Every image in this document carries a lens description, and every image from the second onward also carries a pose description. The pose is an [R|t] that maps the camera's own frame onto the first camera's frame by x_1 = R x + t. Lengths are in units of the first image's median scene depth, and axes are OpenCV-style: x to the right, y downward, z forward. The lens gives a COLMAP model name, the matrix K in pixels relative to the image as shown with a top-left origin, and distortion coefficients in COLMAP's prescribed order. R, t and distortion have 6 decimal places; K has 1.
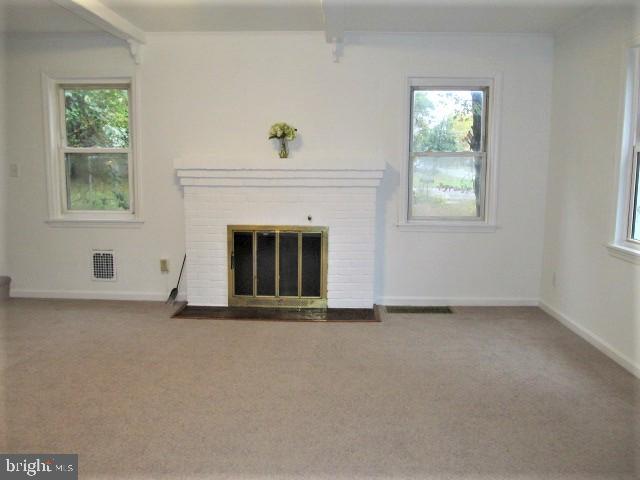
lens RADIAL K [[526.5, 0, 320.6], [0, 526.5, 240.5], [0, 0, 1]] dist [-0.067199, 0.029577]
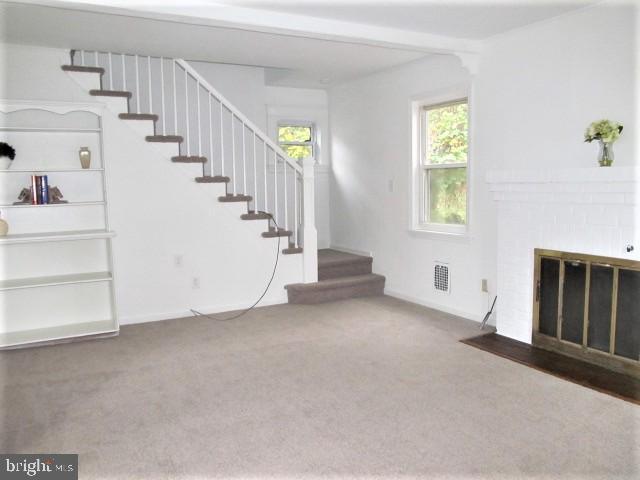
lens RADIAL K [[526.5, 0, 321.2], [0, 526.5, 239.4], [0, 0, 1]] dist [-0.067199, 0.029577]
pose [[0.530057, 0.072091, -0.844892, 0.343328], [-0.093882, 0.995243, 0.026022, -0.033106], [0.842749, 0.065527, 0.534304, 0.261836]]
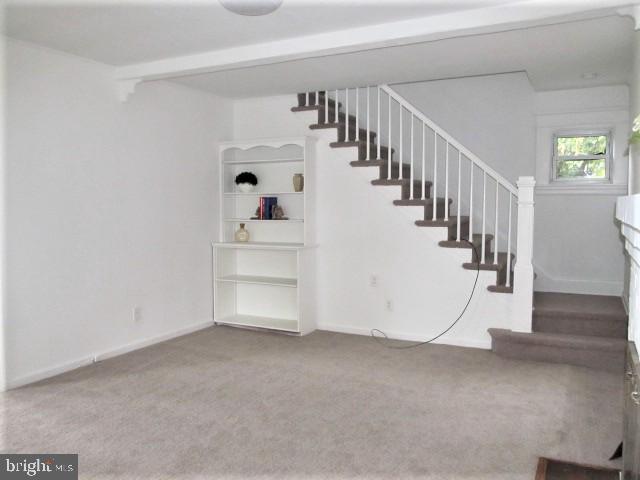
lens RADIAL K [[526.5, 0, 320.5], [0, 526.5, 237.6], [0, 0, 1]] dist [-0.067199, 0.029577]
pose [[-0.407394, 0.048560, -0.911961, 0.337047], [-0.128779, 0.985553, 0.110008, -0.133518], [0.904127, 0.162258, -0.395255, 0.932762]]
